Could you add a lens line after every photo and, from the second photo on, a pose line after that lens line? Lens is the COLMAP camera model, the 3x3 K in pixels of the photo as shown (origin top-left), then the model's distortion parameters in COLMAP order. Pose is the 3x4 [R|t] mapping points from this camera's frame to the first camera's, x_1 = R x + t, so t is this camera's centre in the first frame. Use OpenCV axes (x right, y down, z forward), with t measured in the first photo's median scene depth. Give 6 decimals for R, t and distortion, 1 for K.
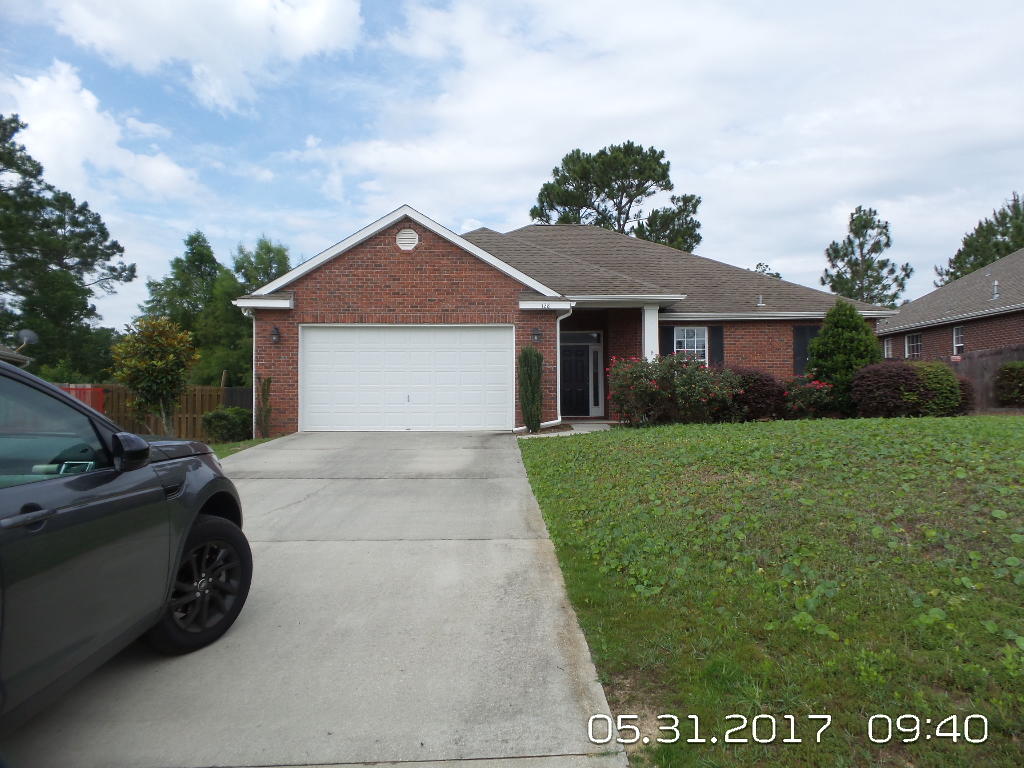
lens RADIAL K [[710.5, 0, 509.0], [0, 710.5, 395.2], [0, 0, 1]] dist [0.014617, -0.001413]
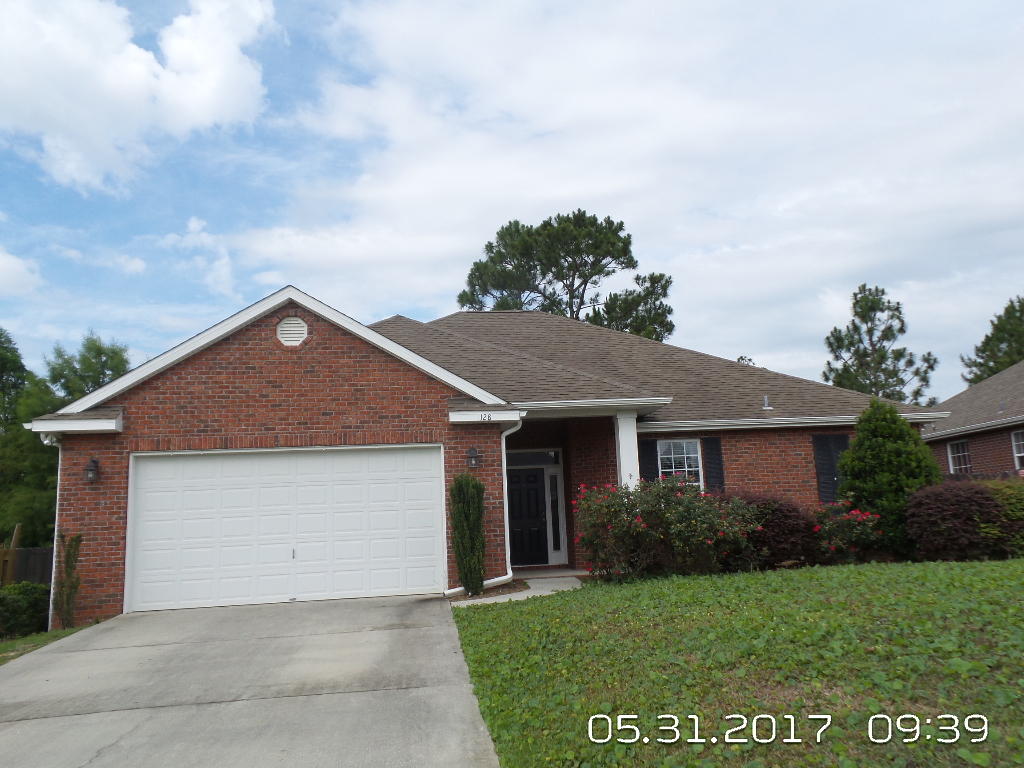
lens RADIAL K [[826.9, 0, 512.0], [0, 826.9, 384.0], [0, 0, 1]] dist [-0.033647, 0.302815]
pose [[0.995017, -0.022588, 0.097111, -0.002774], [0.037661, 0.986990, -0.156308, -0.024391], [-0.092316, 0.159186, 0.982923, 0.149660]]
